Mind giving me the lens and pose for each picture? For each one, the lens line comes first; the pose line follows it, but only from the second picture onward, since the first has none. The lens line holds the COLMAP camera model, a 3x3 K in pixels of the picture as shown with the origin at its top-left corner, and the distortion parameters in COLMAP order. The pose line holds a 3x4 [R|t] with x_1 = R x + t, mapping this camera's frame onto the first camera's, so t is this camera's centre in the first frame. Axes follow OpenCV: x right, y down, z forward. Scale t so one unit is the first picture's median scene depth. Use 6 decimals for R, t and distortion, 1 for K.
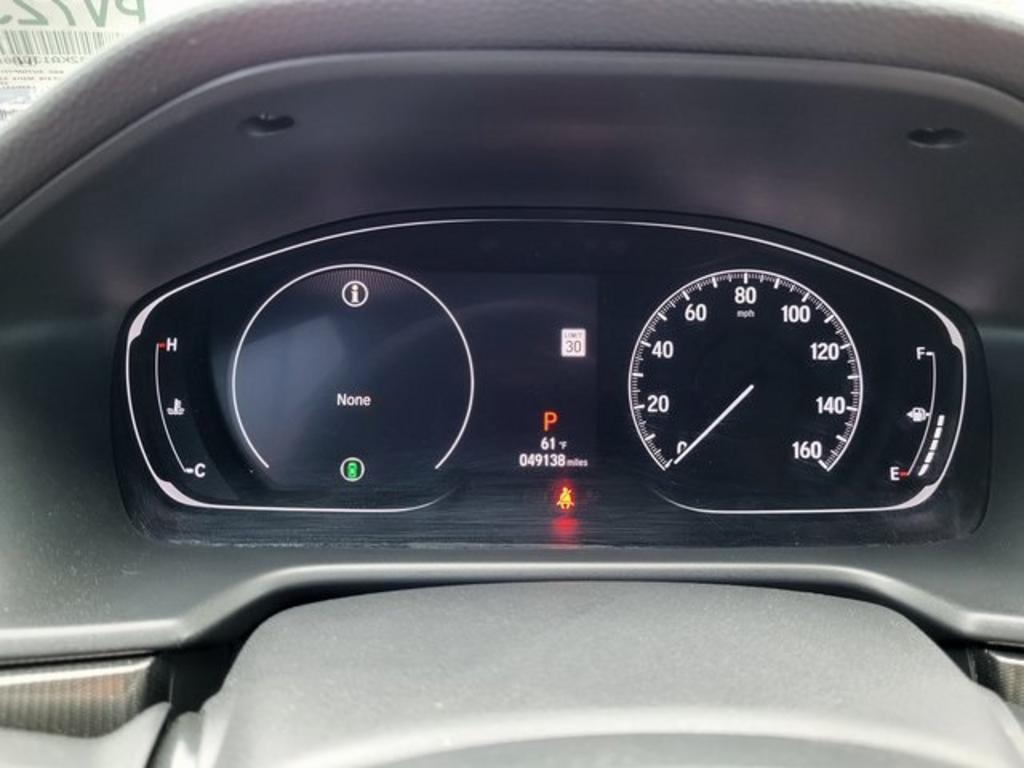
lens RADIAL K [[774.1, 0, 508.2], [0, 774.1, 386.8], [0, 0, 1]] dist [0.003630, -0.005779]
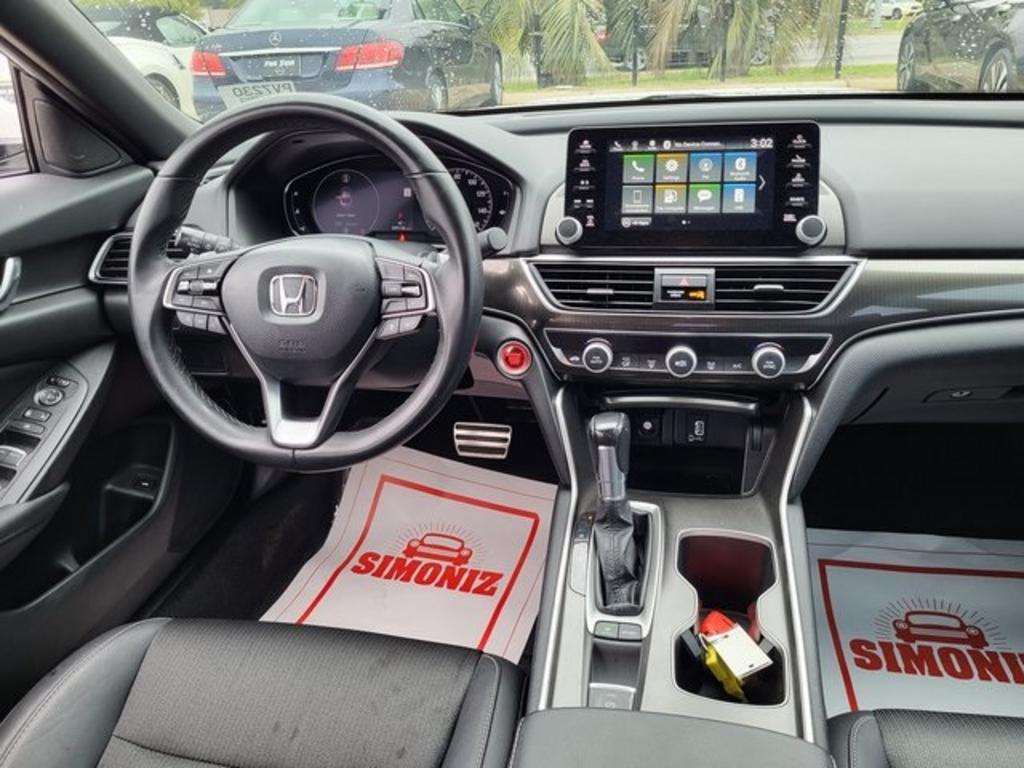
lens RADIAL K [[774.1, 0, 522.8], [0, 774.1, 400.4], [0, 0, 1]] dist [0.003630, -0.005779]
pose [[0.972523, 0.043286, -0.228749, 1.365936], [-0.011962, 0.990556, 0.136586, 0.367965], [0.232501, -0.130096, 0.963856, -2.205559]]
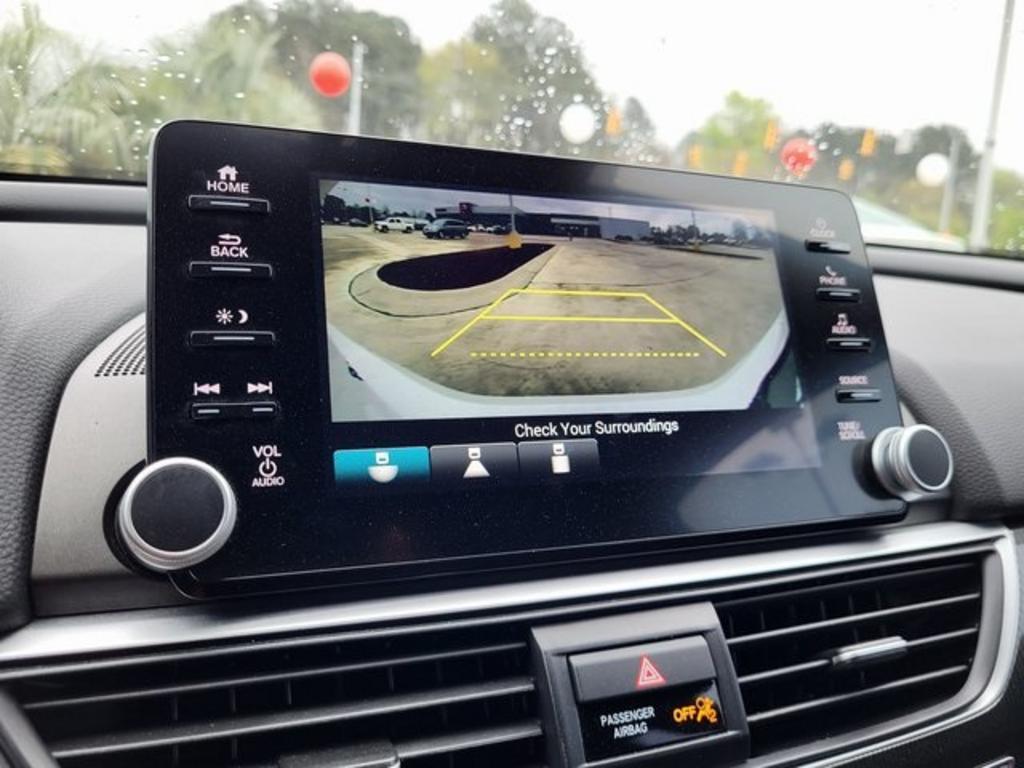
lens RADIAL K [[774.1, 0, 508.1], [0, 774.1, 387.0], [0, 0, 1]] dist [0.003630, -0.005779]
pose [[0.939401, -0.019682, 0.342255, 0.912499], [0.054837, 0.994123, -0.093345, 0.116895], [-0.338406, 0.106457, 0.934959, -0.141226]]
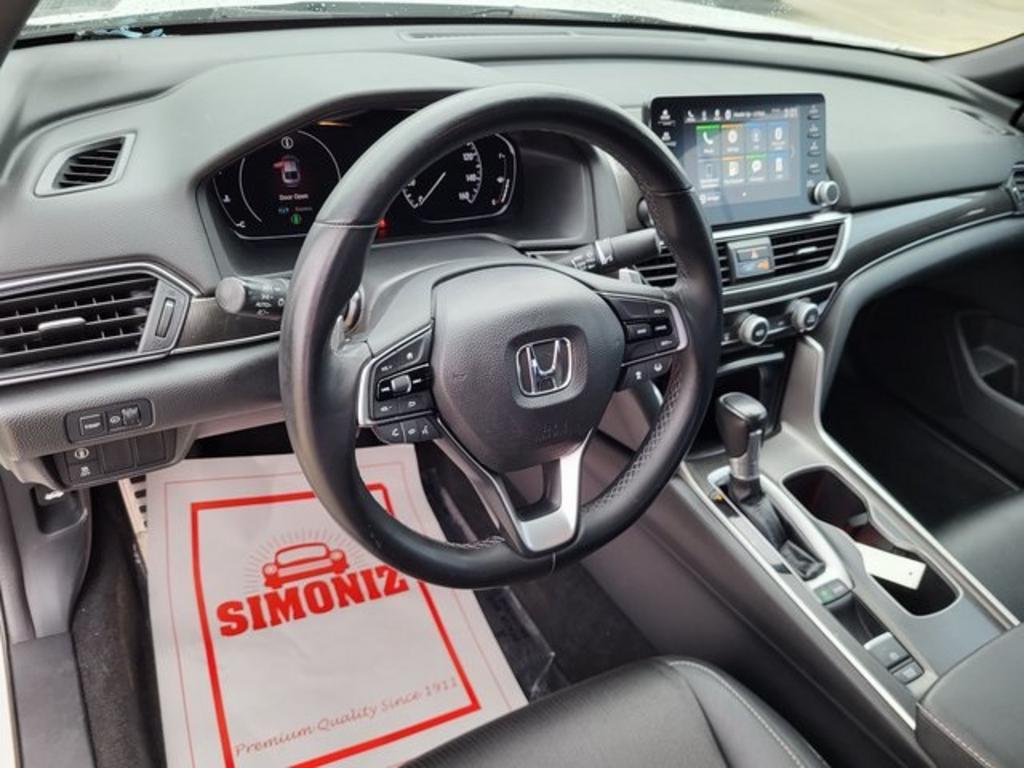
lens RADIAL K [[774.1, 0, 505.2], [0, 774.1, 384.7], [0, 0, 1]] dist [0.003630, -0.005779]
pose [[0.872140, -0.188632, 0.451431, -0.808928], [0.036285, 0.945084, 0.324807, -0.163588], [-0.487909, -0.266897, 0.831090, -1.441550]]
